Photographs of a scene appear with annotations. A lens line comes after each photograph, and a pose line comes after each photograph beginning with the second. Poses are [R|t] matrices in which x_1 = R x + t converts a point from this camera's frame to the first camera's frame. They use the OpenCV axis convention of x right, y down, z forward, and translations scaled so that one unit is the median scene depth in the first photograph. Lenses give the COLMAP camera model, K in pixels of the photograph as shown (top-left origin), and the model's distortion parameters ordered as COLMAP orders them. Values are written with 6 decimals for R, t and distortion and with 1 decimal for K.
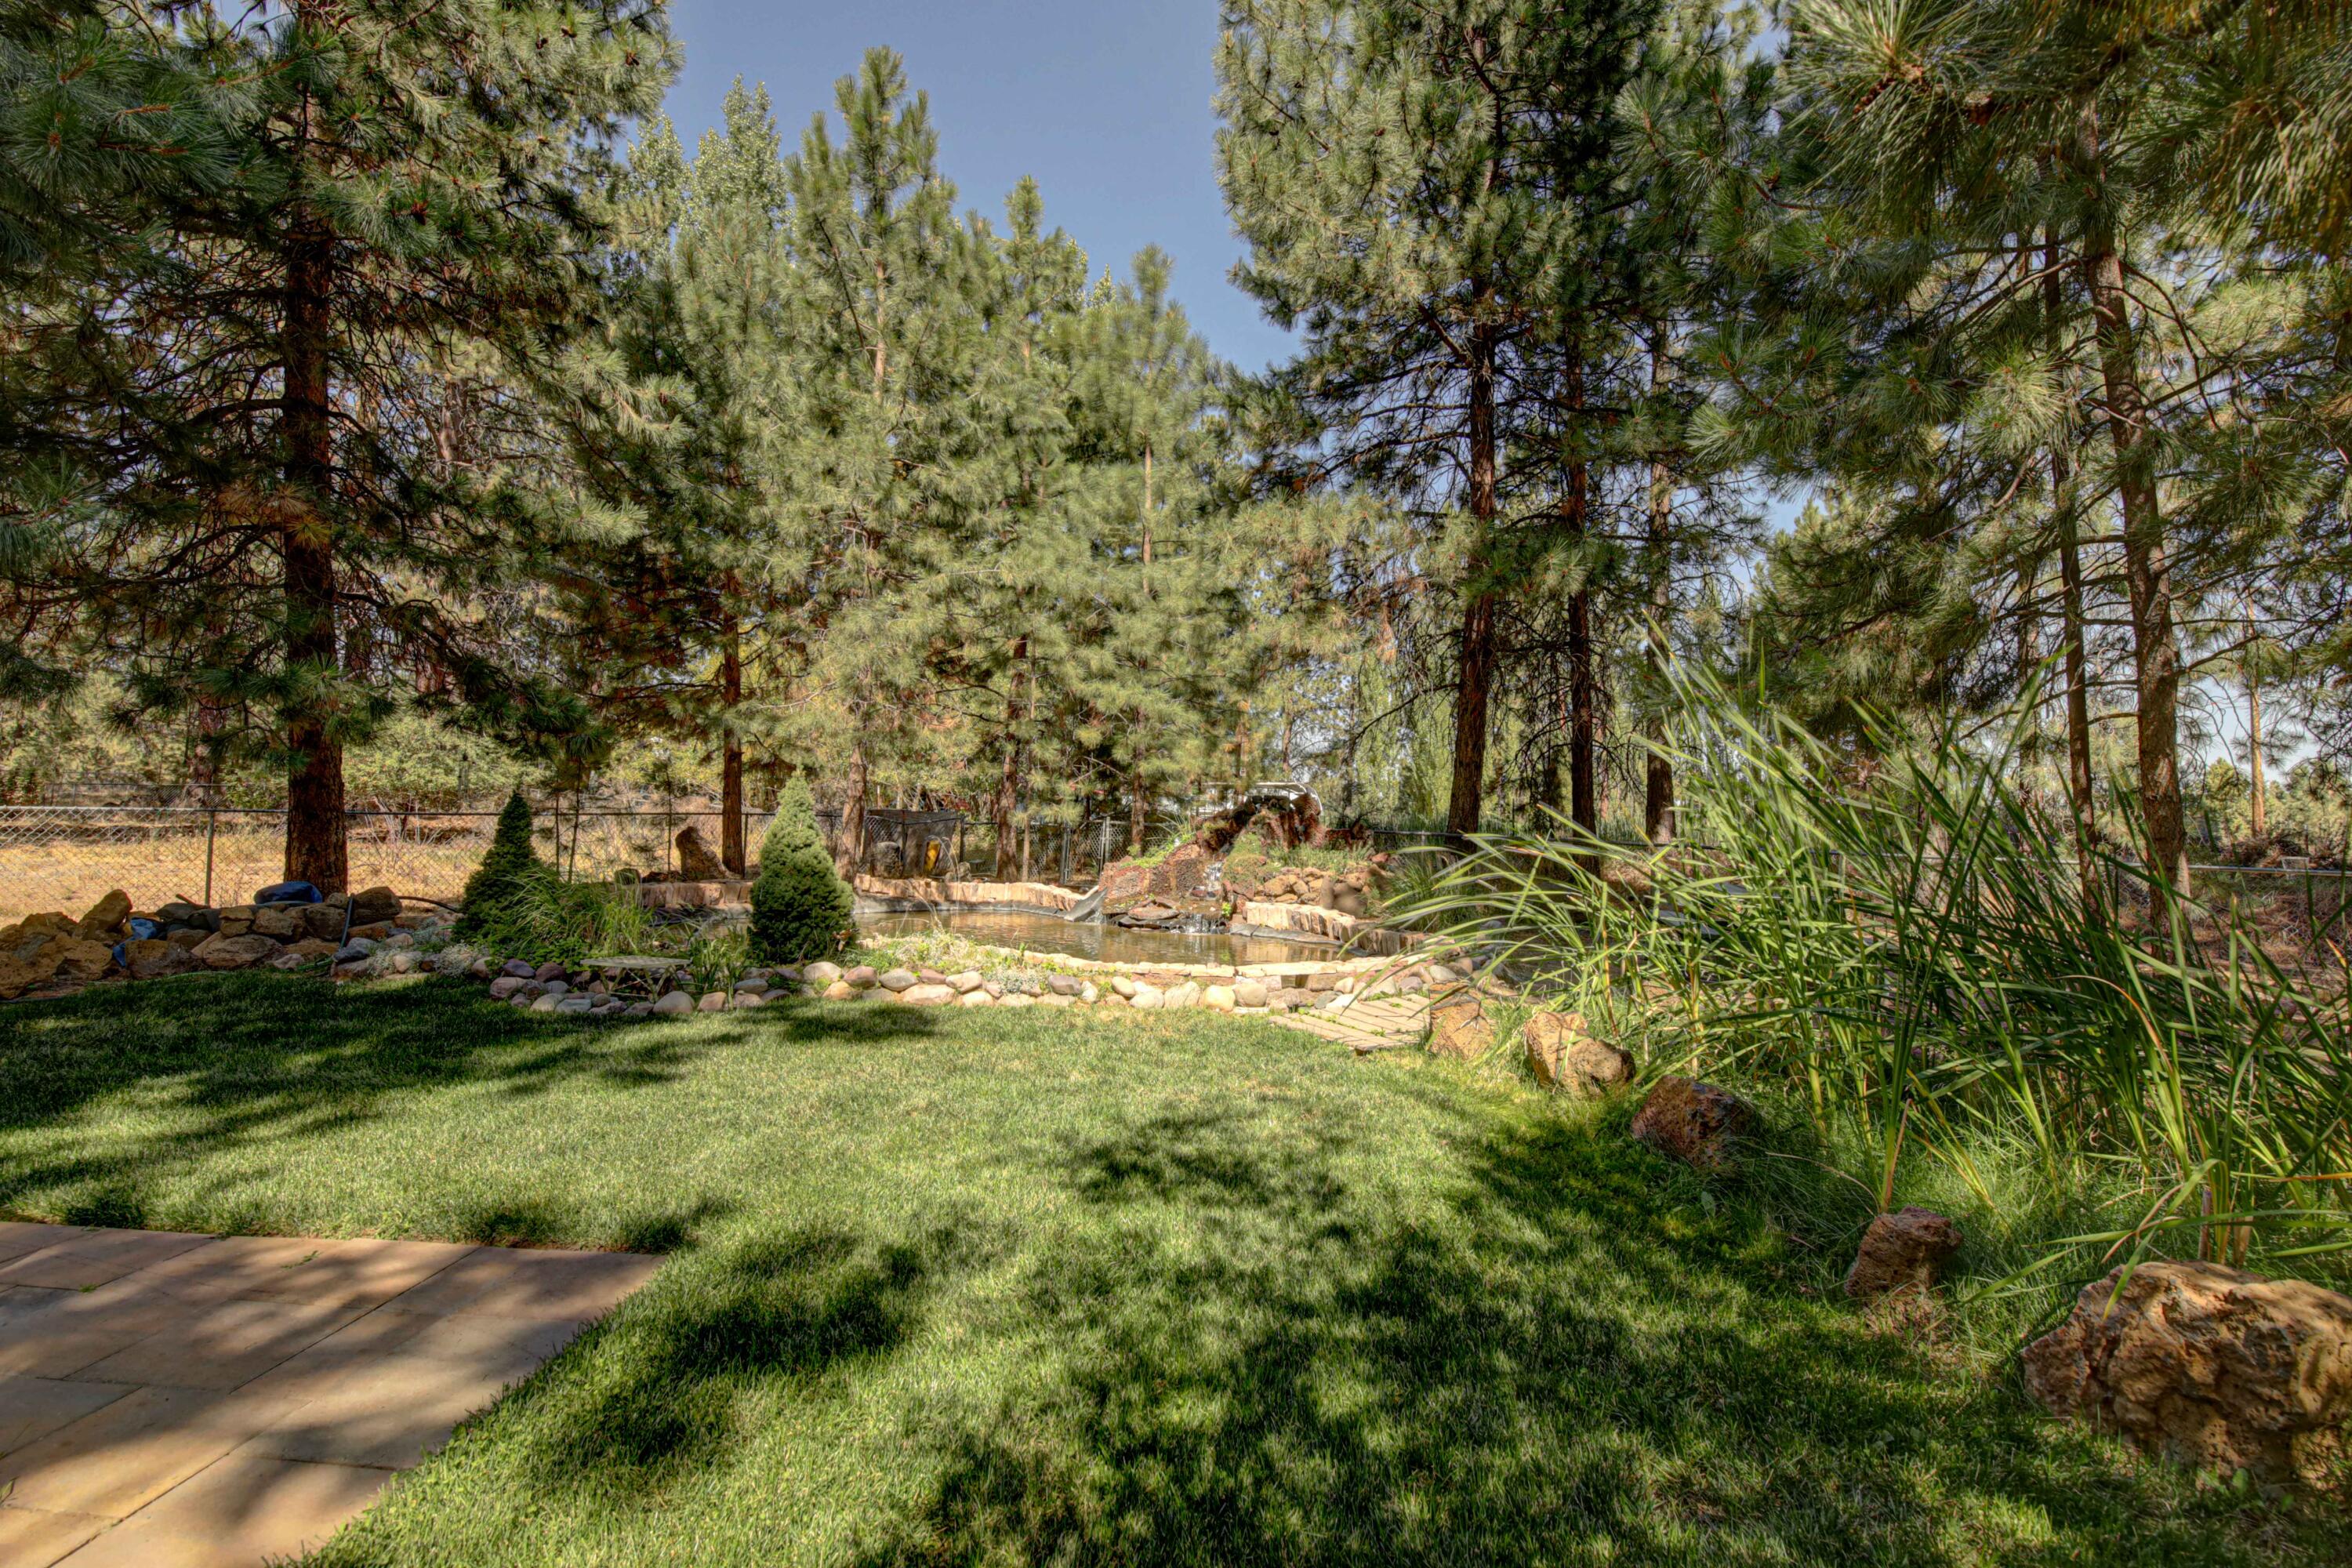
lens RADIAL K [[1026.2, 0, 1176.0], [0, 1026.2, 784.0], [0, 0, 1]] dist [-0.025053, 0.000000]
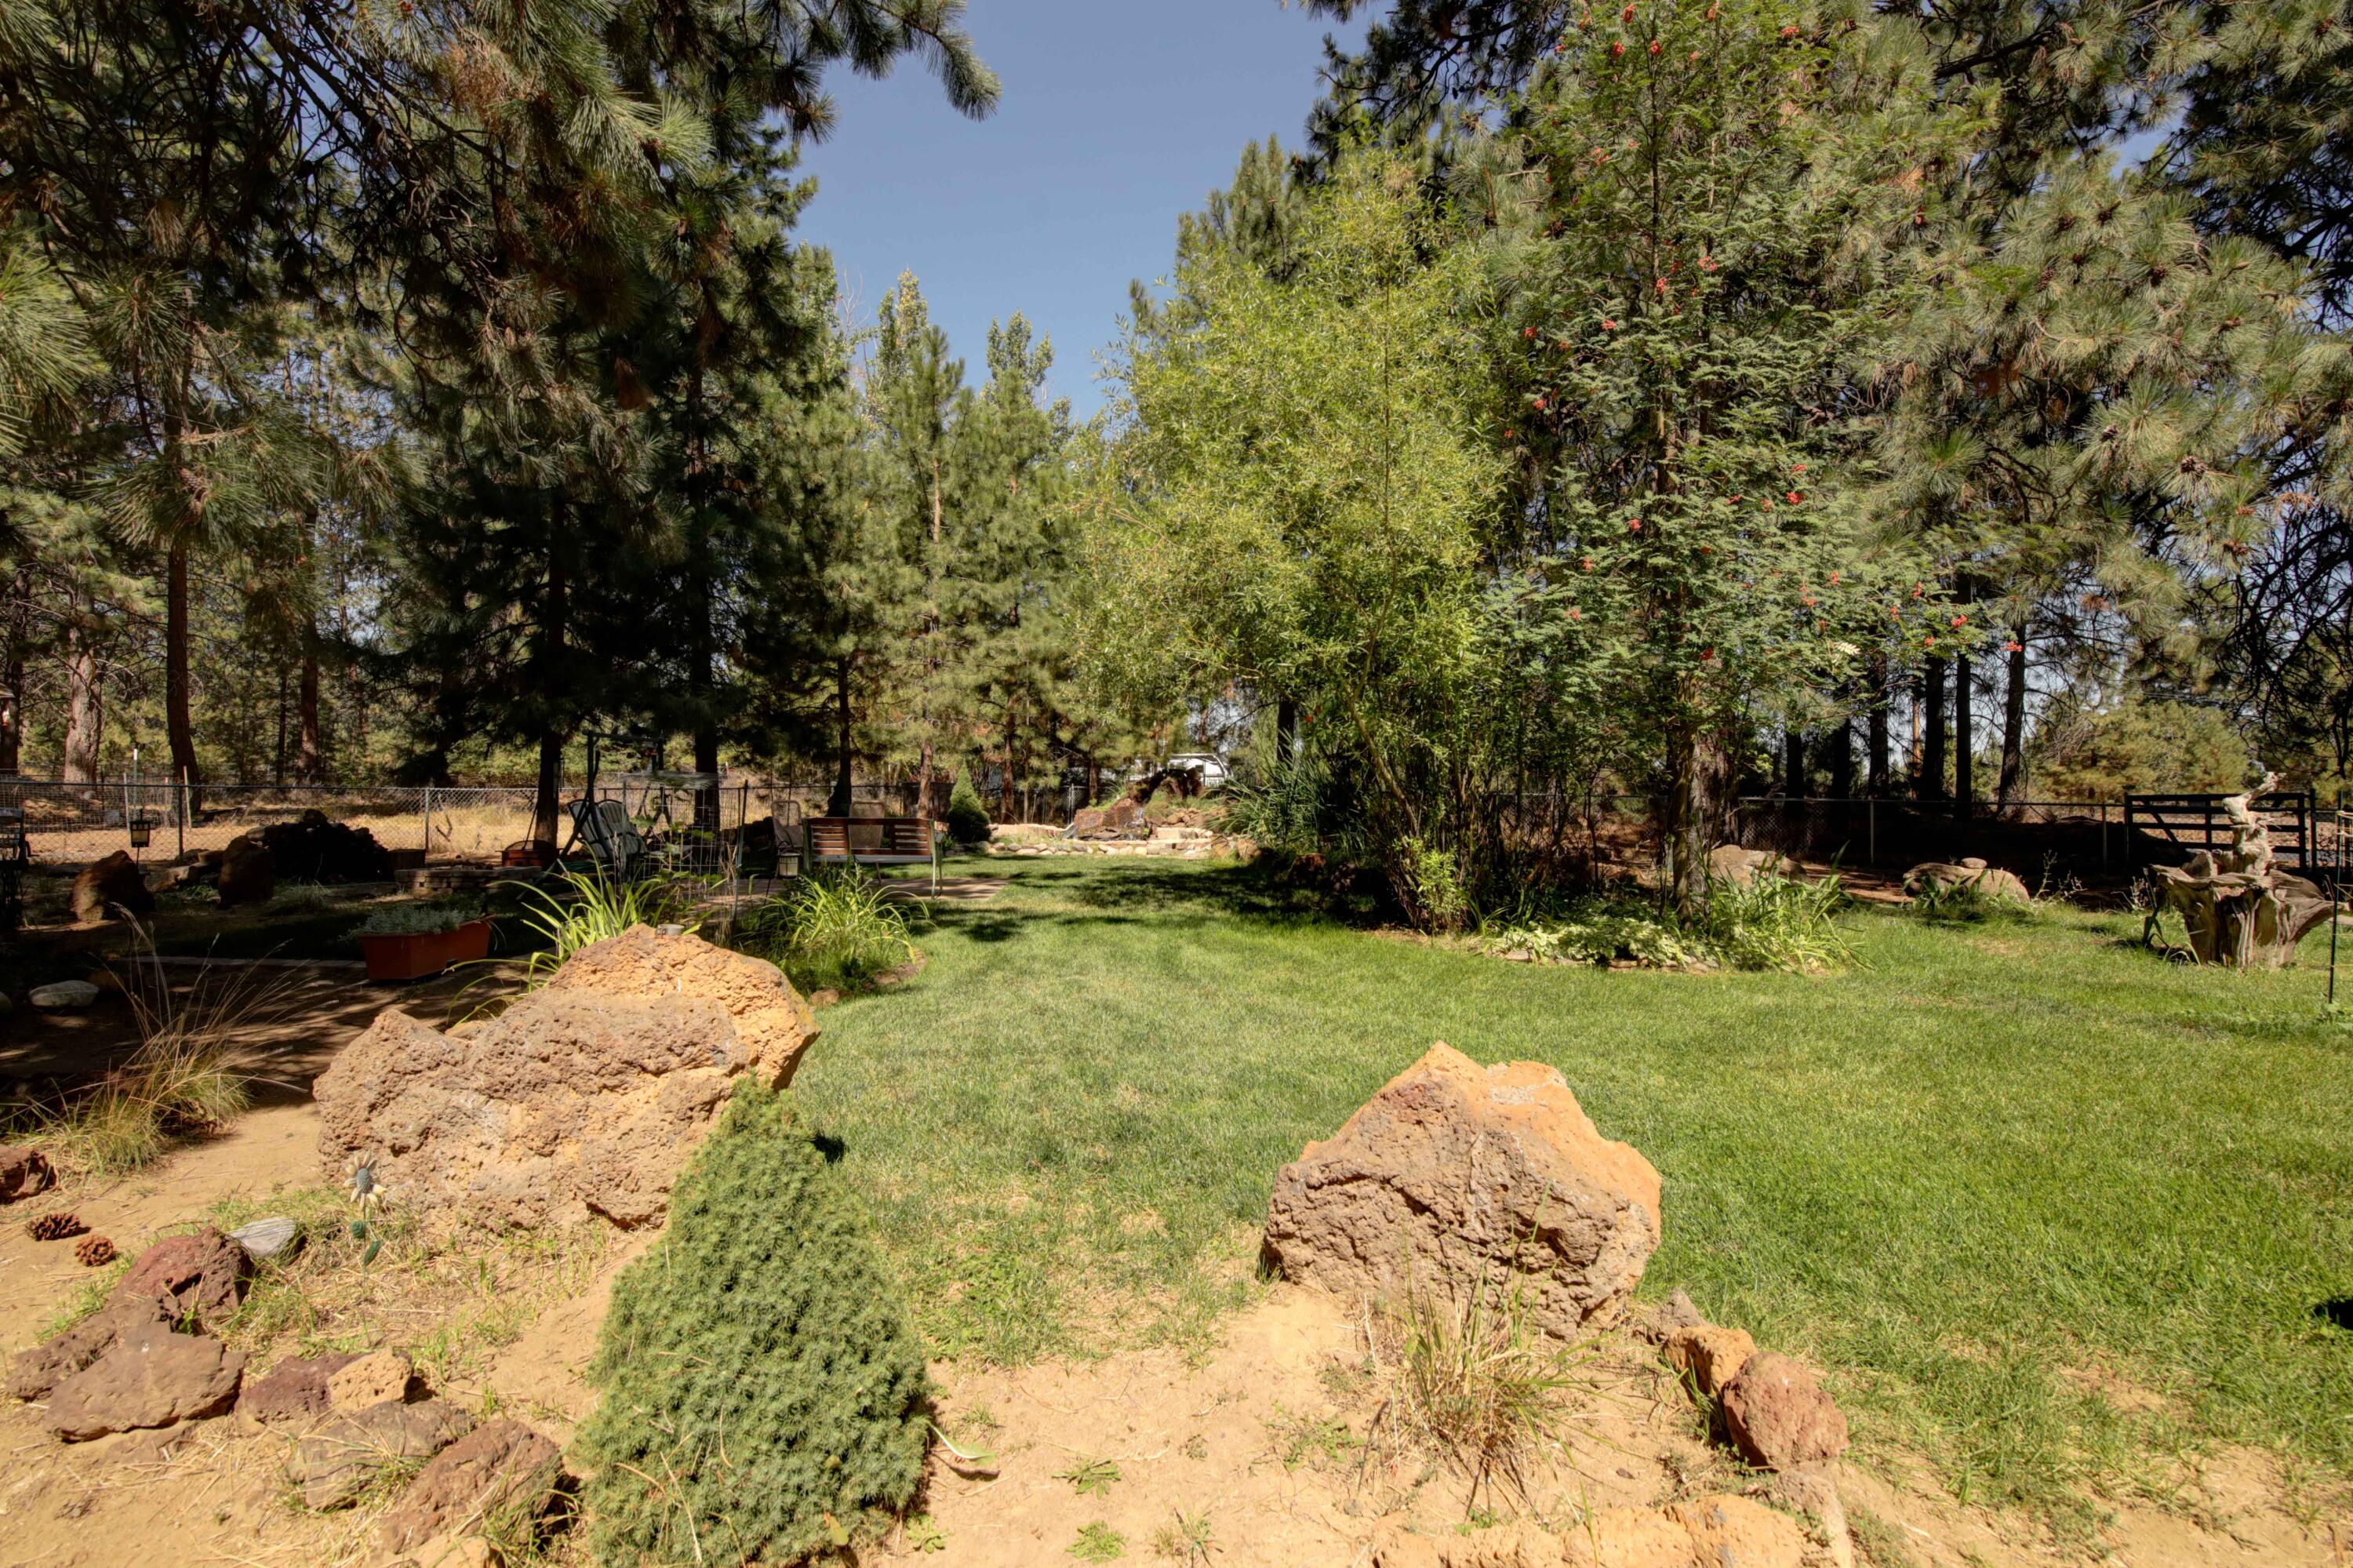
lens RADIAL K [[1026.7, 0, 1176.5], [0, 1026.7, 784.0], [0, 0, 1]] dist [-0.025053, 0.000000]
pose [[0.997450, -0.019147, 0.068756, -0.018768], [0.016951, 0.999332, 0.032388, -0.018750], [-0.069330, -0.031140, 0.997108, -0.706311]]
